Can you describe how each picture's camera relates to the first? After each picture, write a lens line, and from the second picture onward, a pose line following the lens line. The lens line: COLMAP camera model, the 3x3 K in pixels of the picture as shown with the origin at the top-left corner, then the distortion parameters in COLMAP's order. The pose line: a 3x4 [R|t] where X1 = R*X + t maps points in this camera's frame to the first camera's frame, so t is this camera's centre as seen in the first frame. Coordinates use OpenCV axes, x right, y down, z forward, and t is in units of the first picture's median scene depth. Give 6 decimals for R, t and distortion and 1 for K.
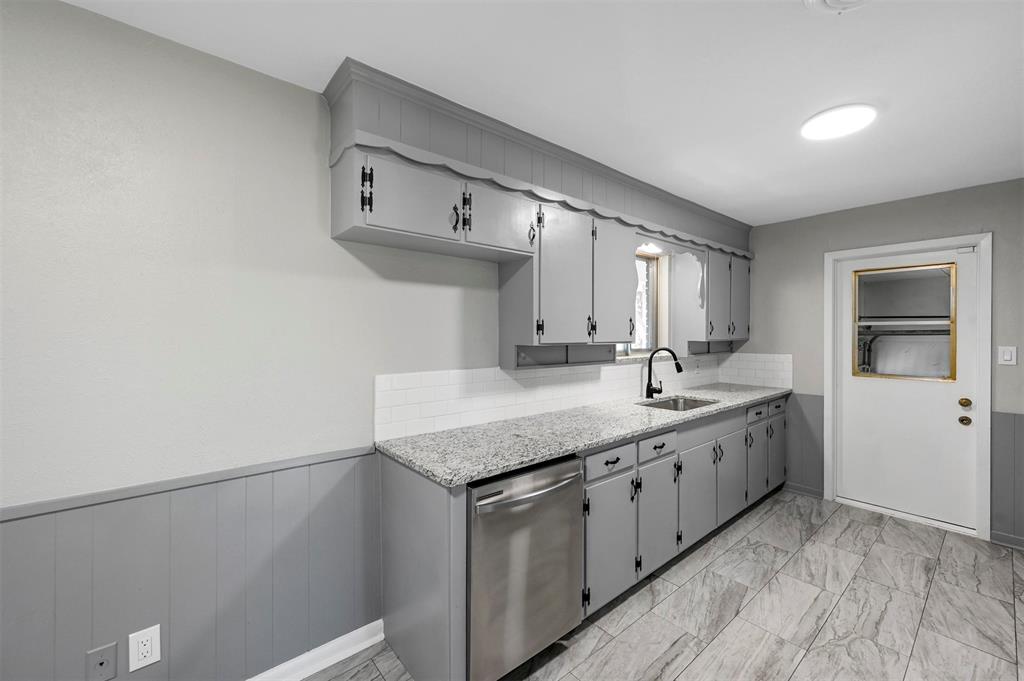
lens RADIAL K [[411.0, 0, 502.2], [0, 411.0, 337.0], [0, 0, 1]] dist [-0.005293, -0.000105]
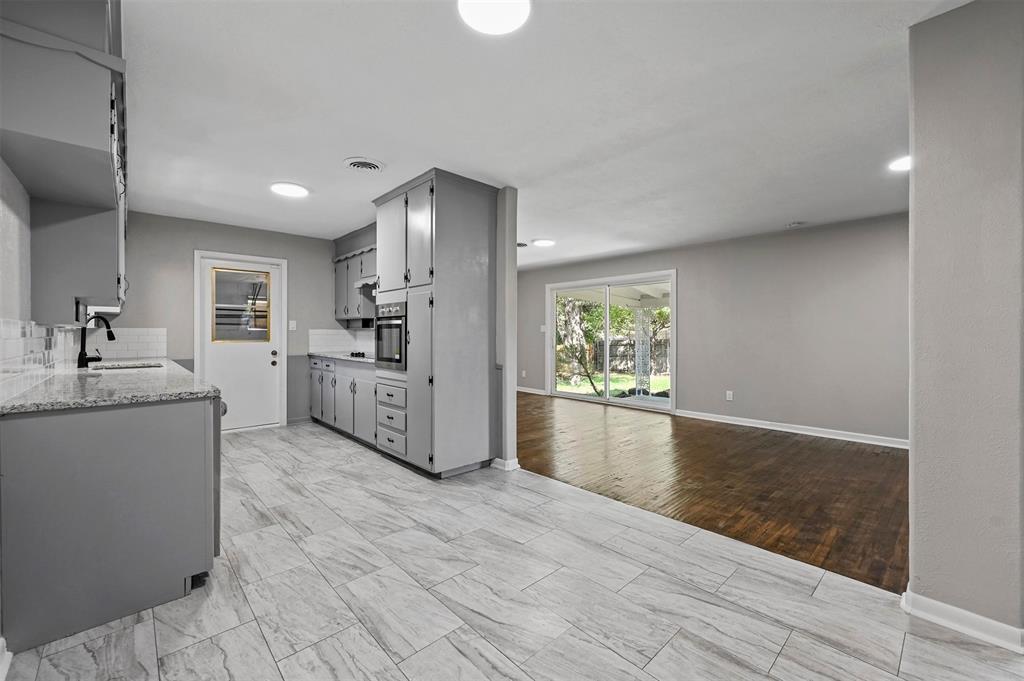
lens RADIAL K [[411.0, 0, 498.1], [0, 411.0, 345.8], [0, 0, 1]] dist [-0.005293, -0.000105]
pose [[-0.017205, -0.031899, 0.999343, -0.852745], [0.002890, 0.999485, 0.031953, 0.097980], [-0.999848, 0.003438, -0.017104, 0.075154]]
